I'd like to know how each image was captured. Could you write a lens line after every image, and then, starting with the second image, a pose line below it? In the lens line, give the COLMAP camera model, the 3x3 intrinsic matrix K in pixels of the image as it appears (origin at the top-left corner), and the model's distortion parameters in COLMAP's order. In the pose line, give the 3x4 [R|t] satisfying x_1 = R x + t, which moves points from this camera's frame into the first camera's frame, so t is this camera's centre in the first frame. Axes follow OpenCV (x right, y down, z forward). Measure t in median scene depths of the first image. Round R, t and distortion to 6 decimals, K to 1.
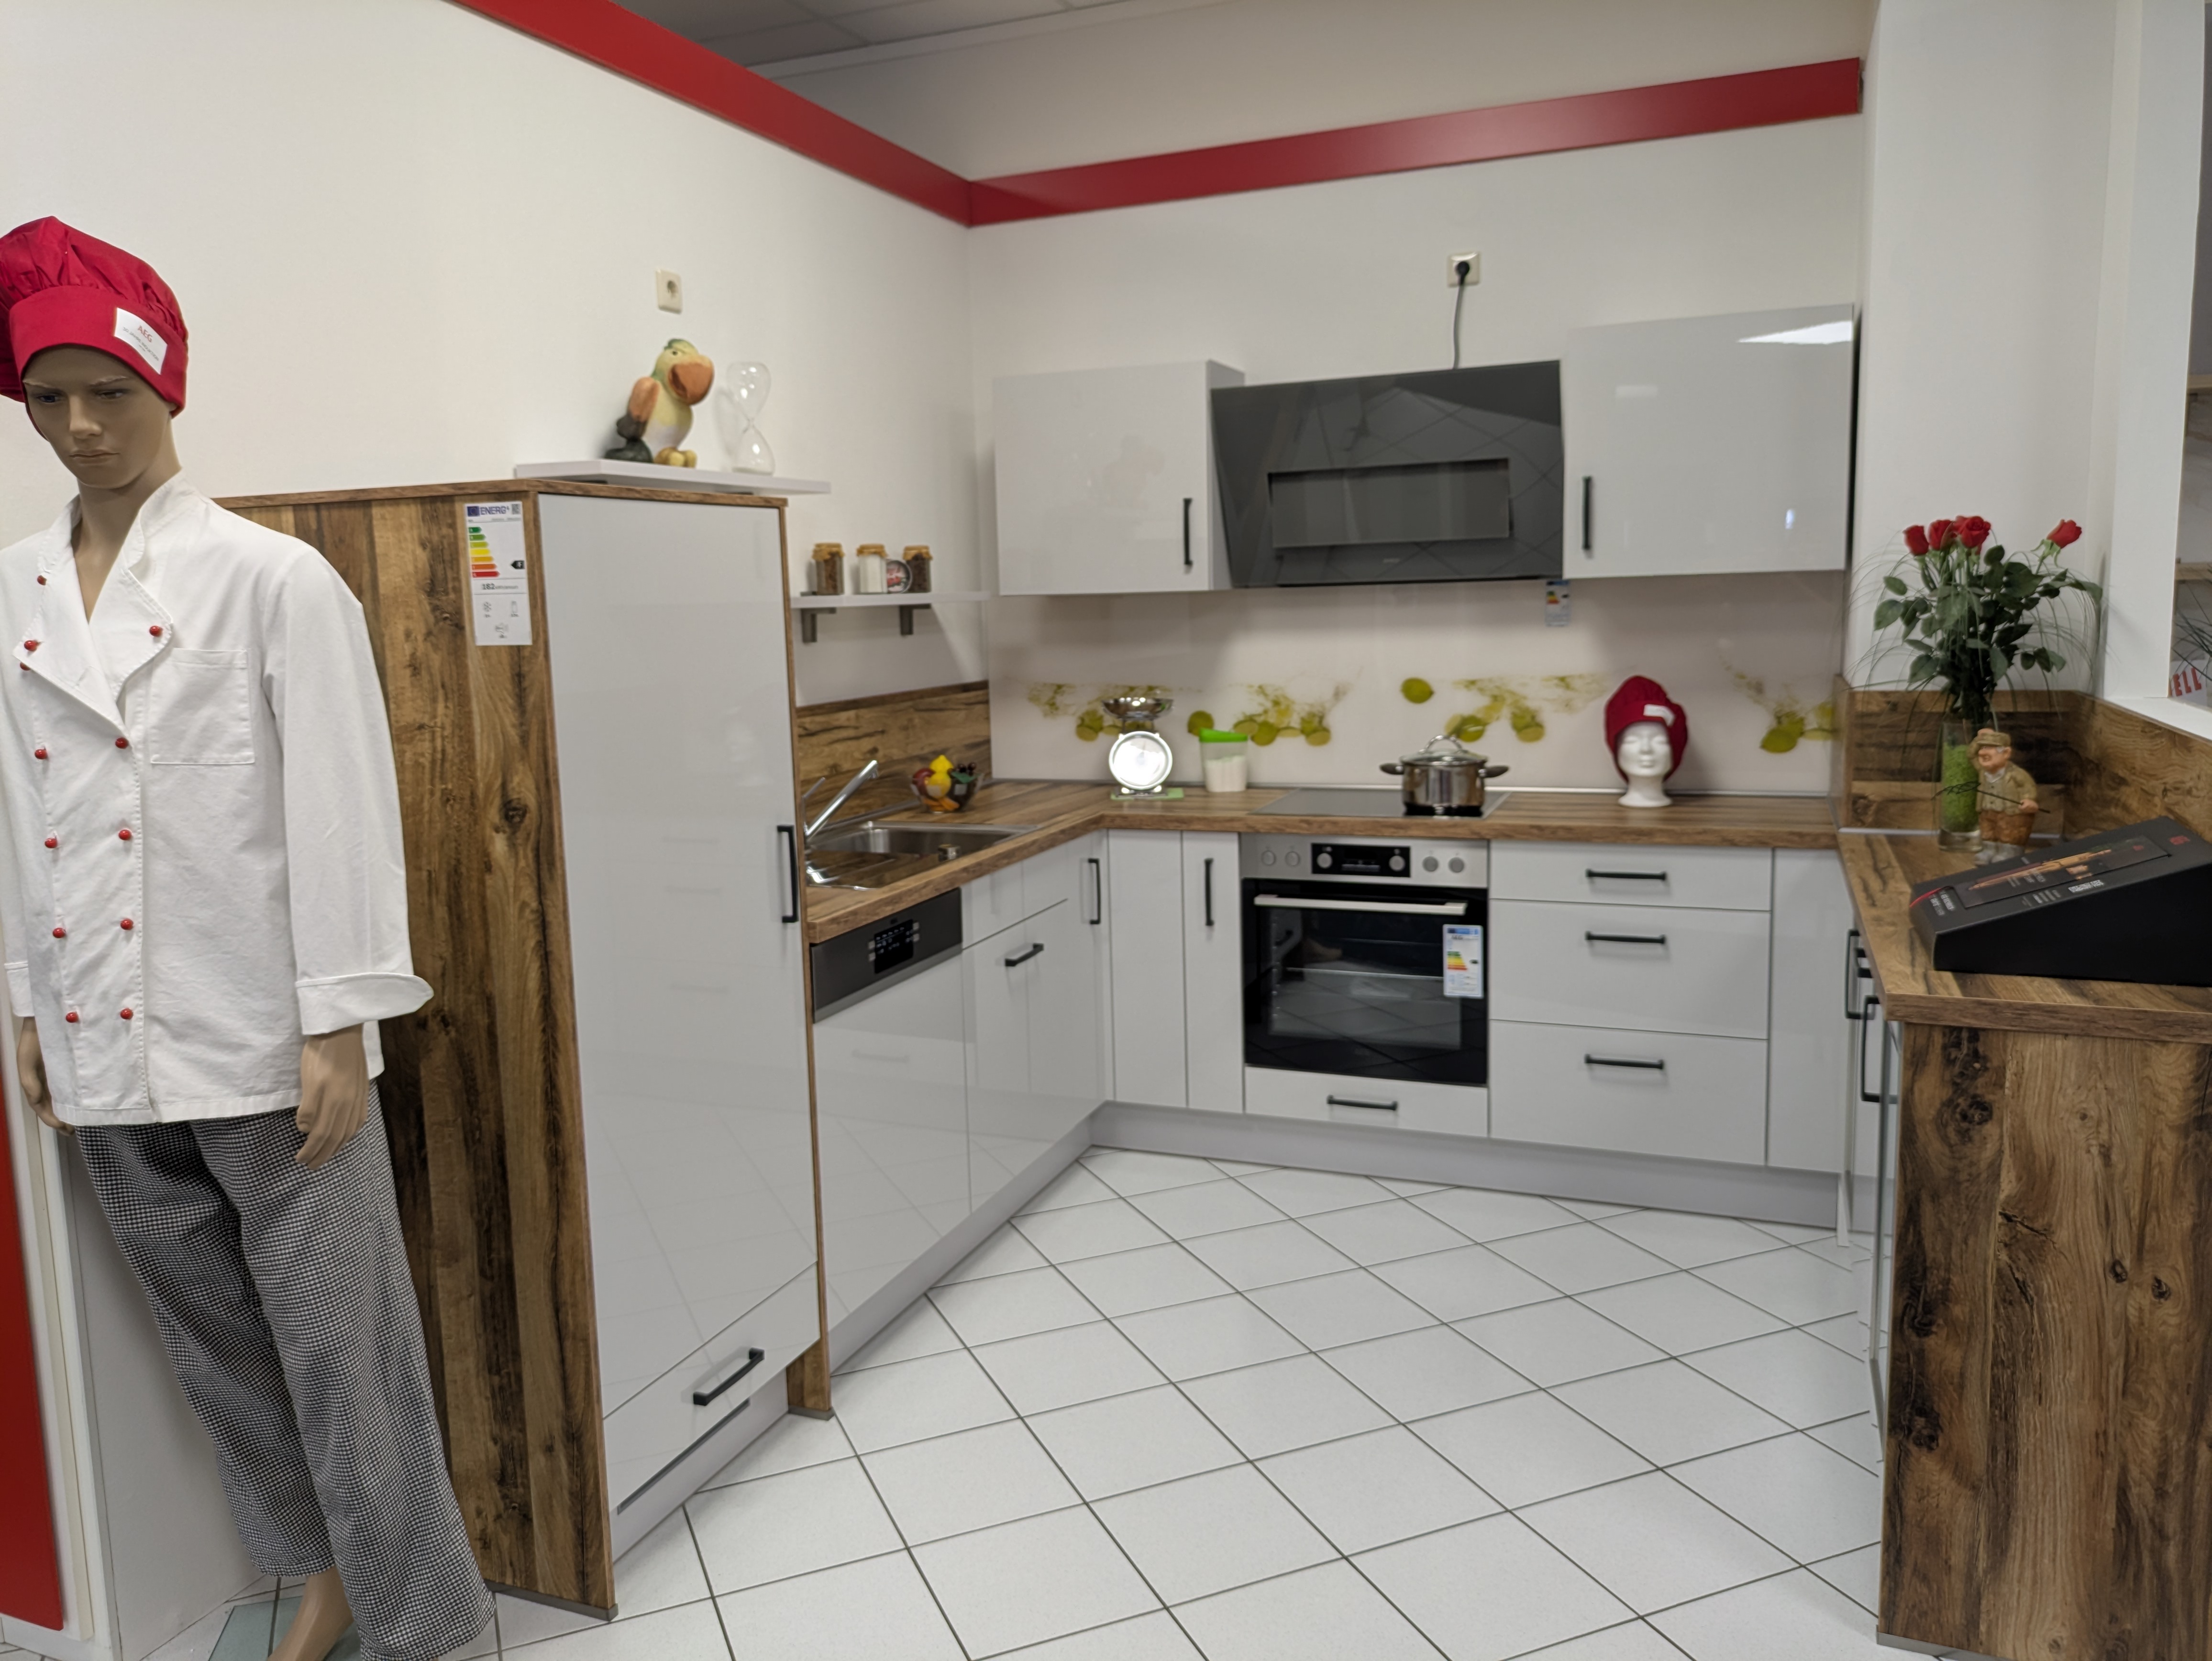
lens RADIAL K [[1650.6, 0, 1062.6], [0, 1650.6, 817.4], [0, 0, 1]] dist [0.032551, -0.021519]
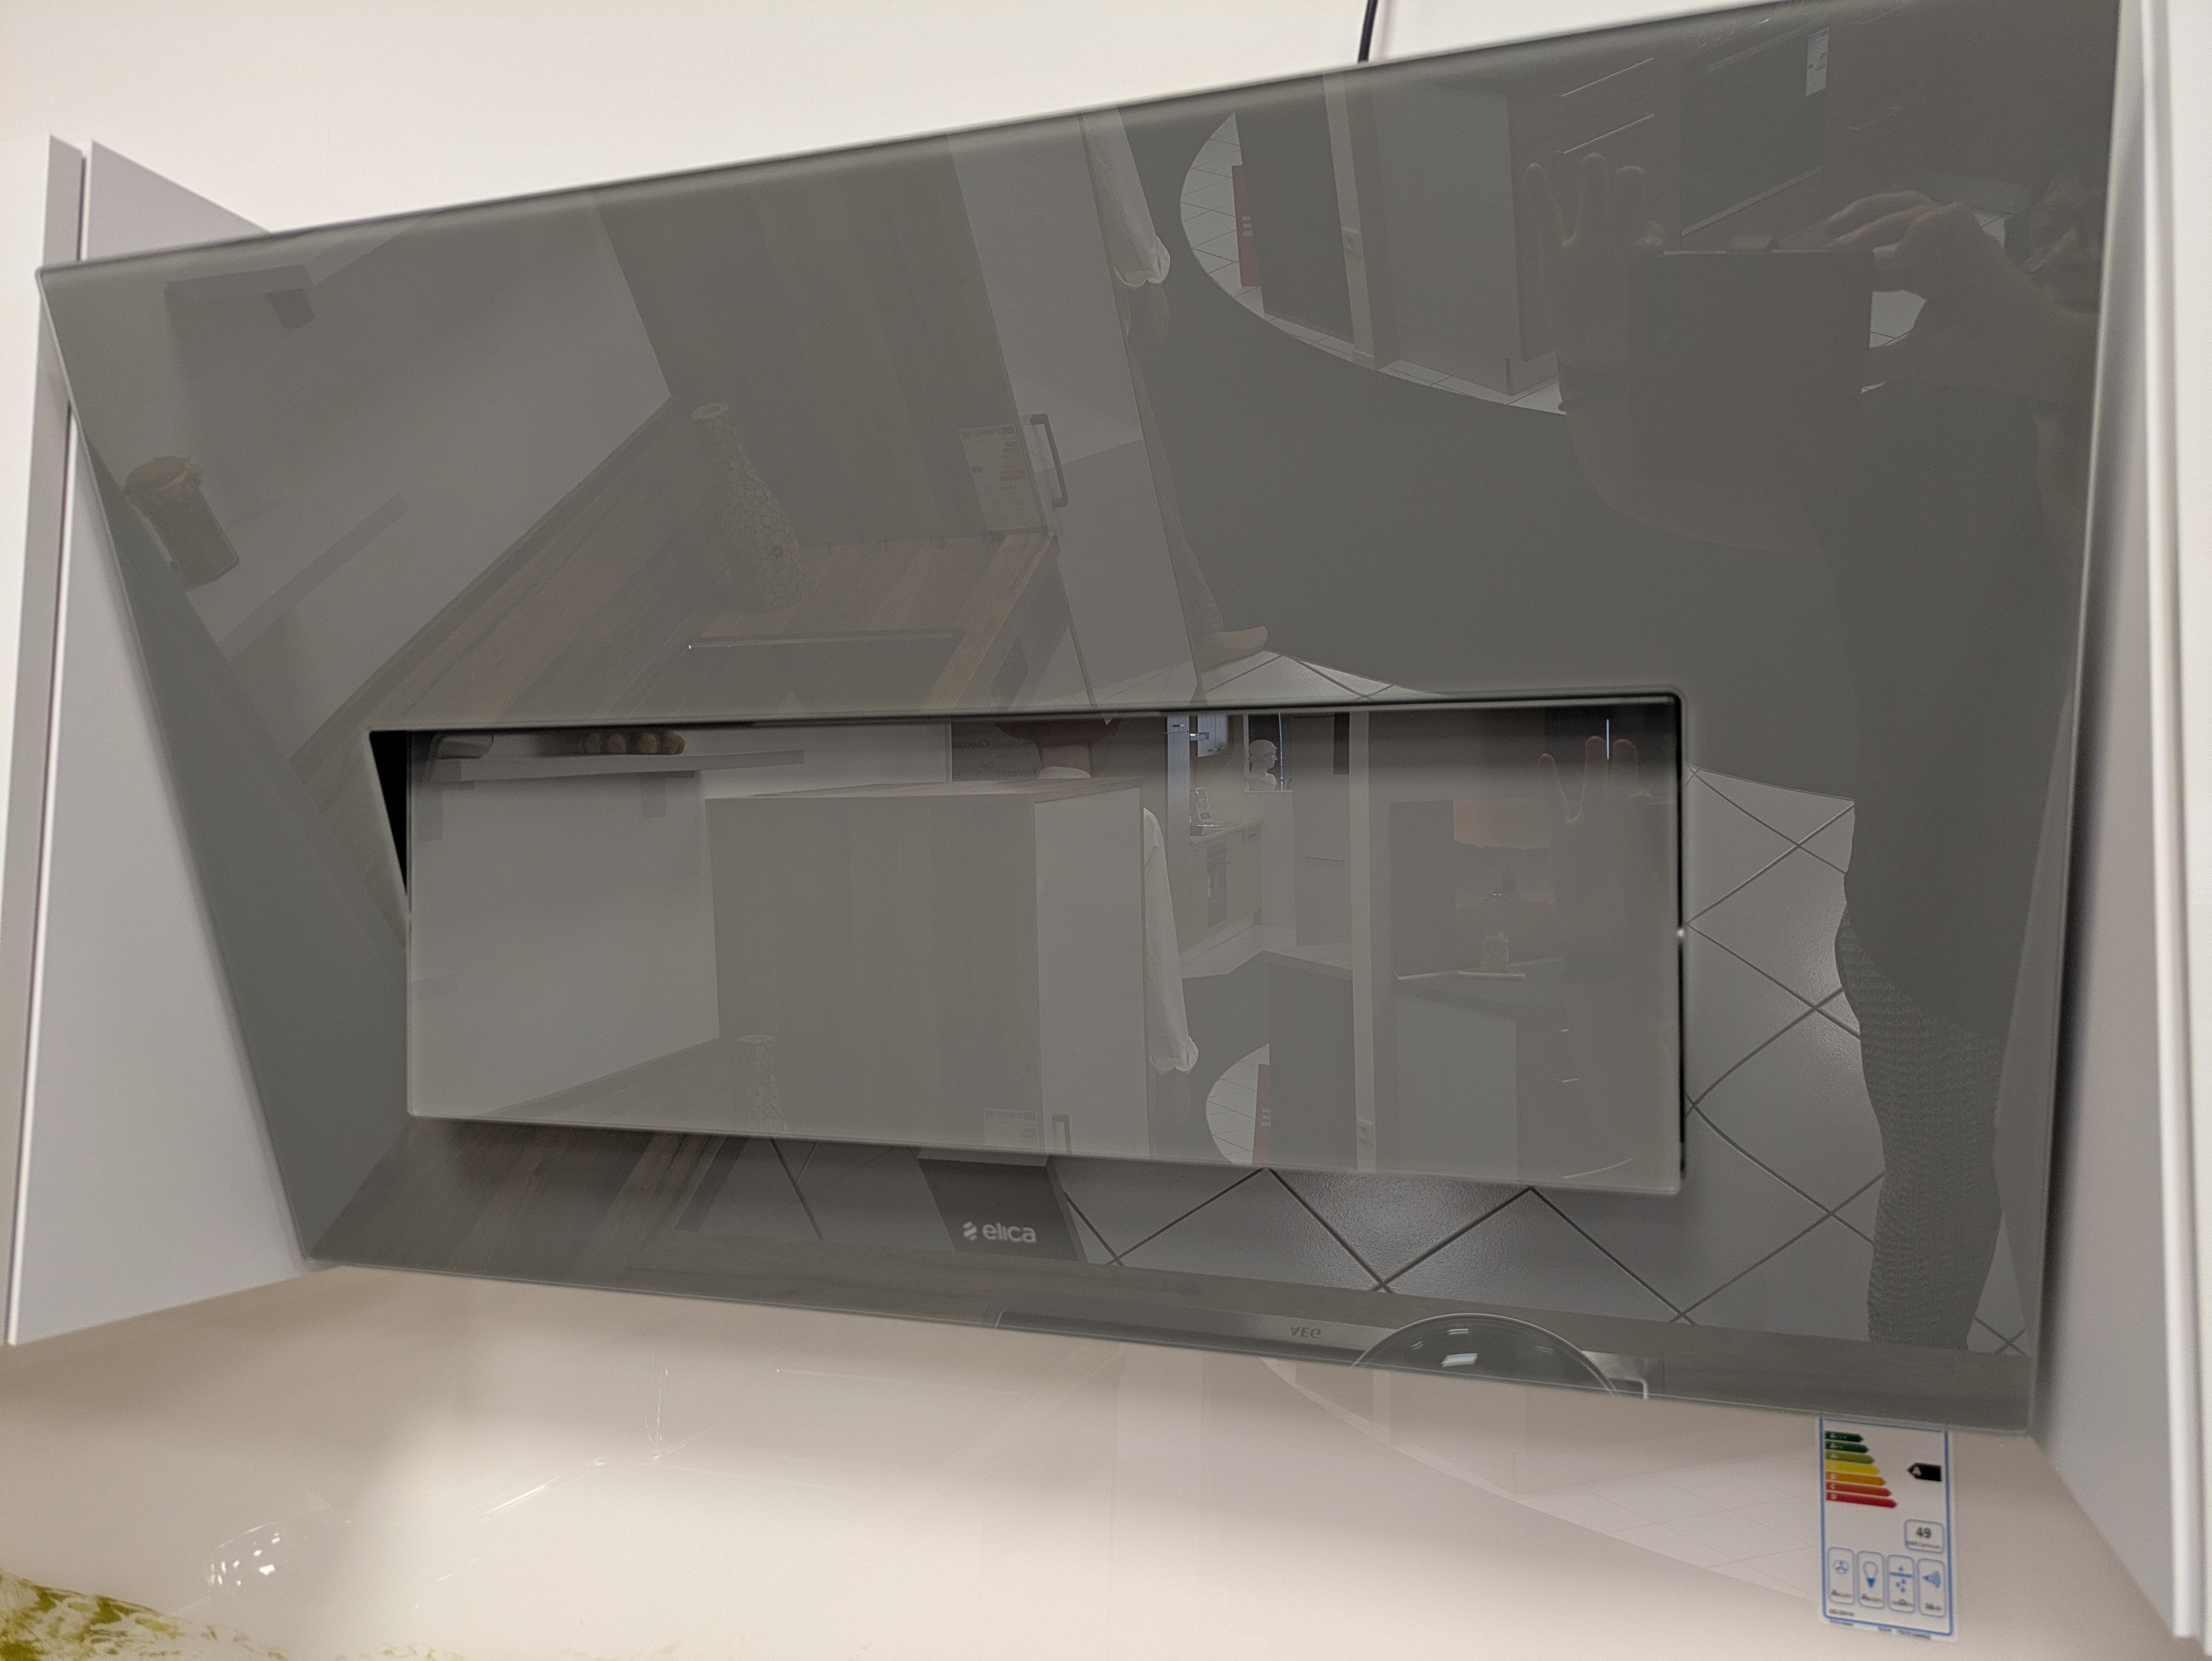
lens RADIAL K [[1639.4, 0, 1117.0], [0, 1639.4, 818.7], [0, 0, 1]] dist [0.040414, -0.033370]
pose [[0.997077, 0.051495, 0.056450, 0.212710], [-0.039244, 0.979027, -0.199913, -0.175199], [-0.065560, 0.197113, 0.978186, 0.864798]]
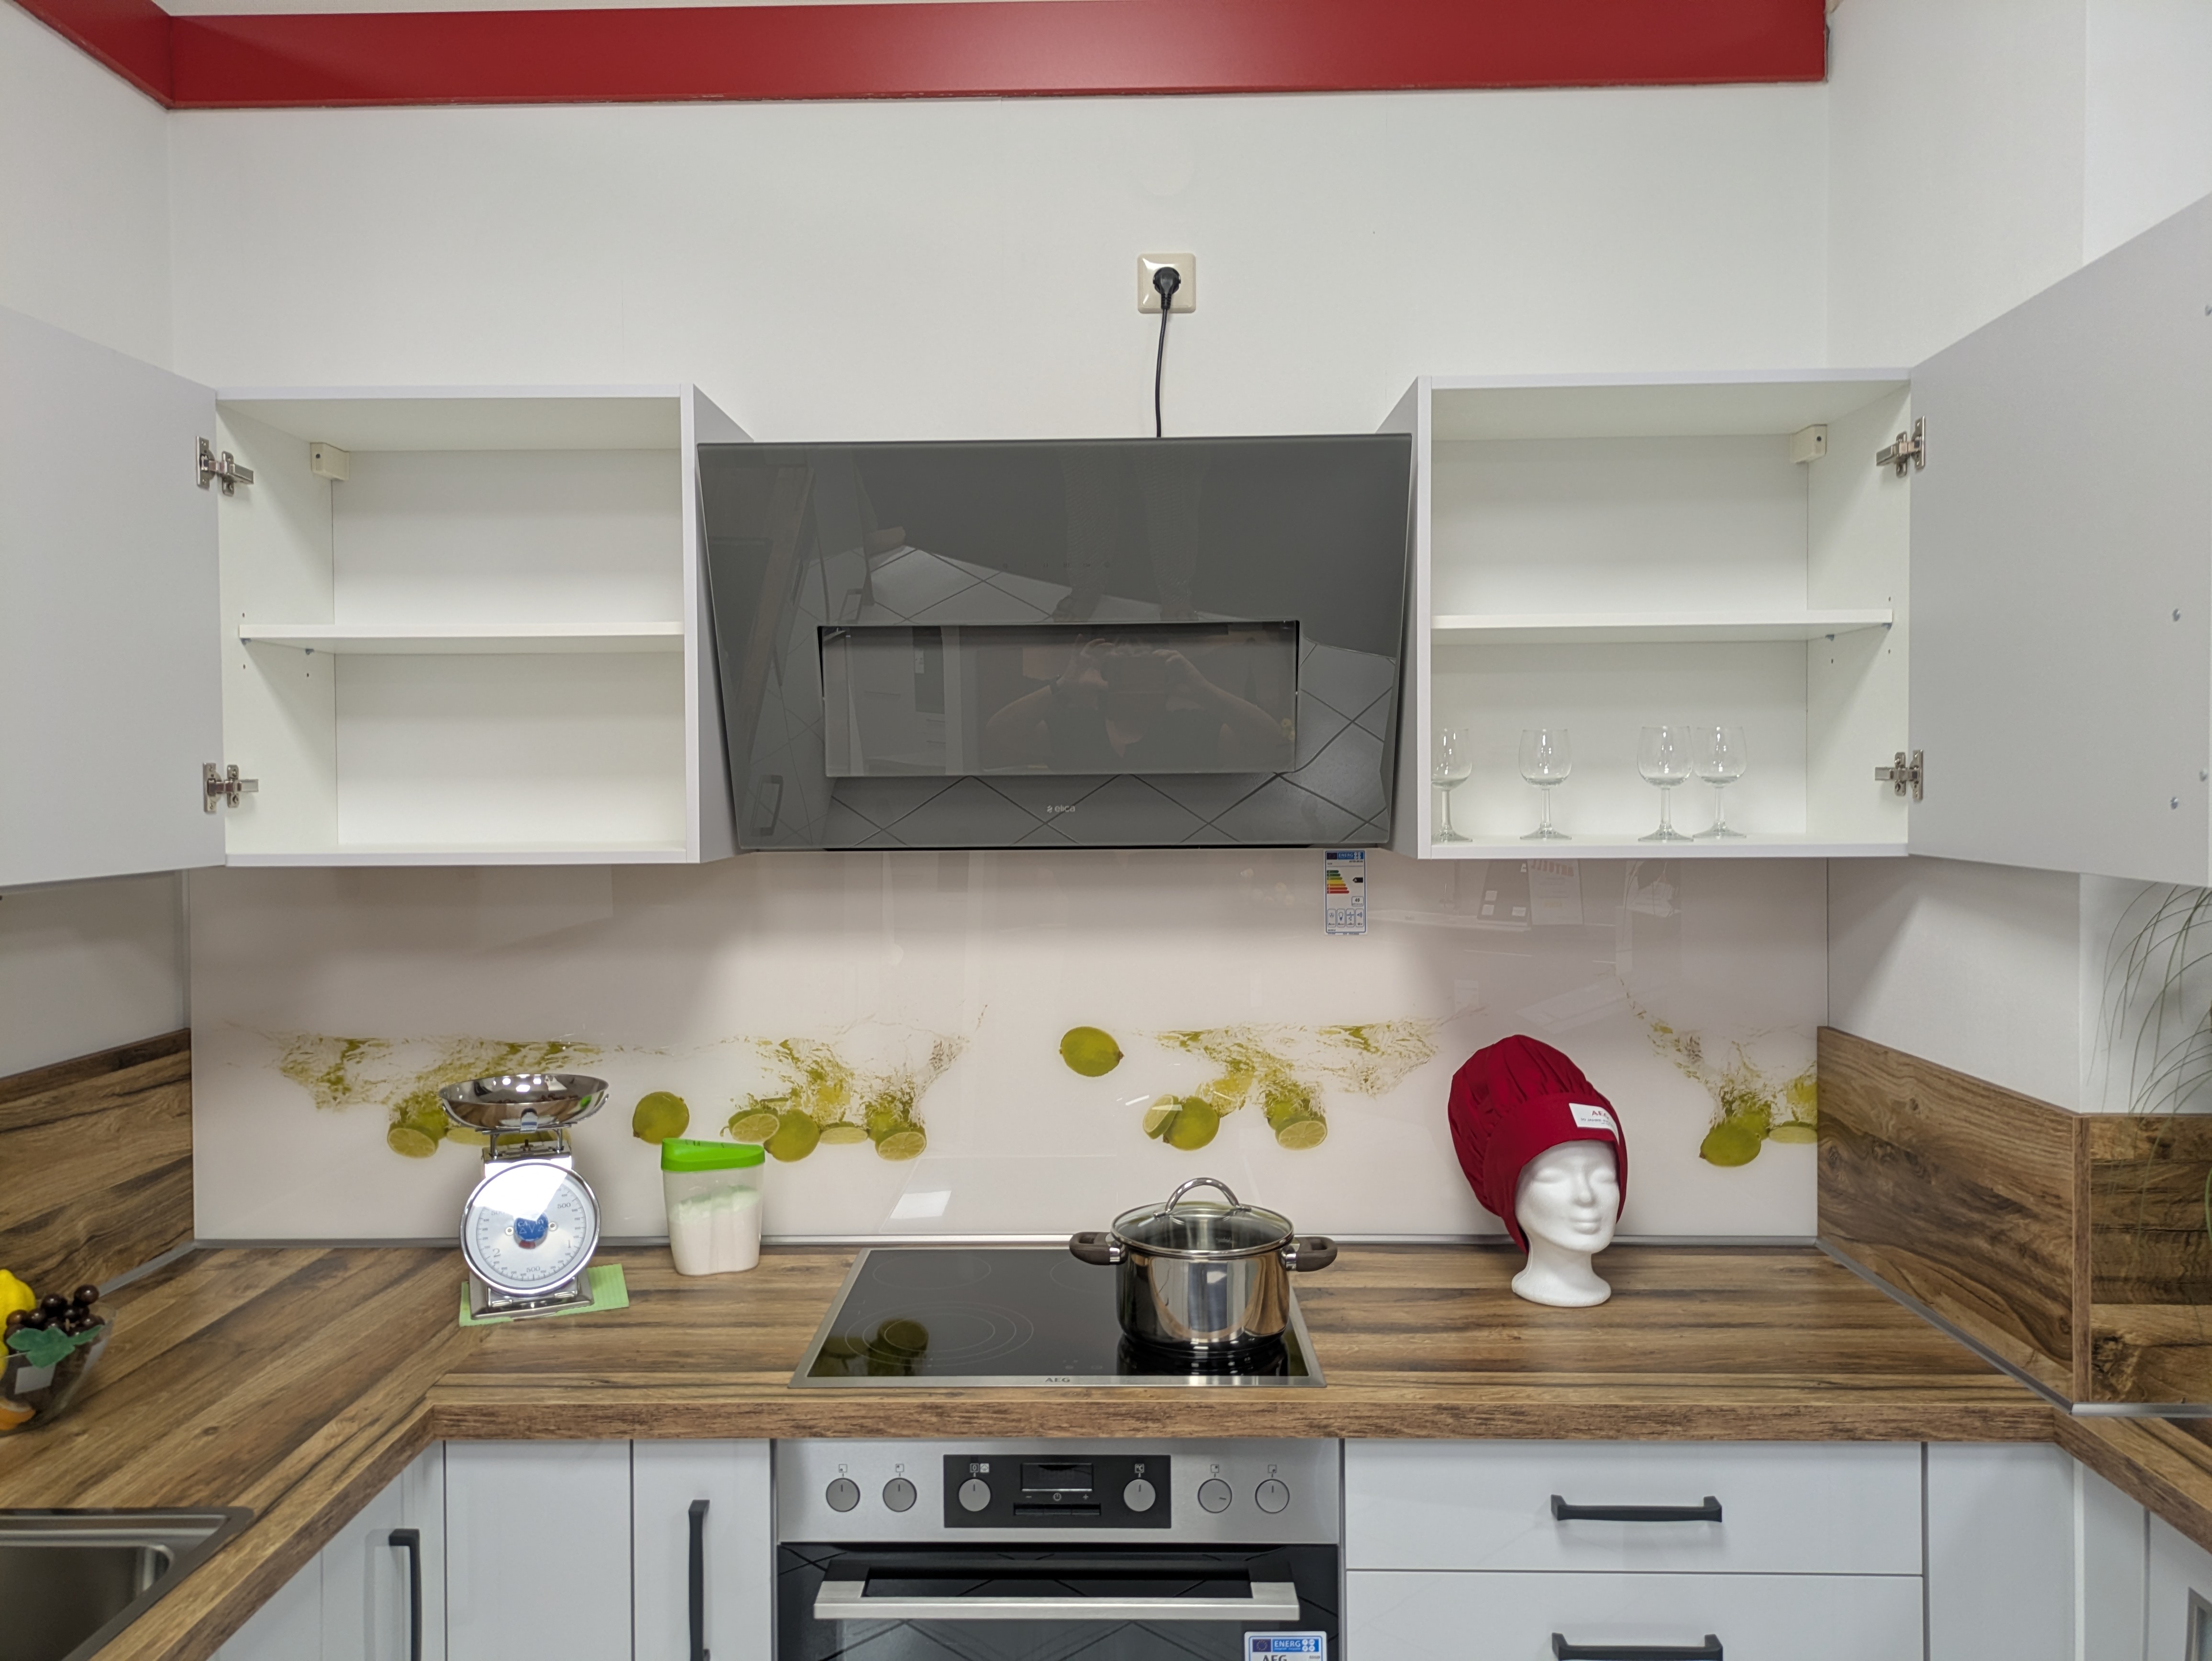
lens RADIAL K [[1627.6, 0, 1081.4], [0, 1627.6, 804.3], [0, 0, 1]] dist [0.055462, -0.042128]
pose [[0.931494, 0.018530, 0.363284, 0.024191], [0.028420, 0.991941, -0.123468, -0.100733], [-0.362644, 0.125335, 0.923461, 0.568830]]
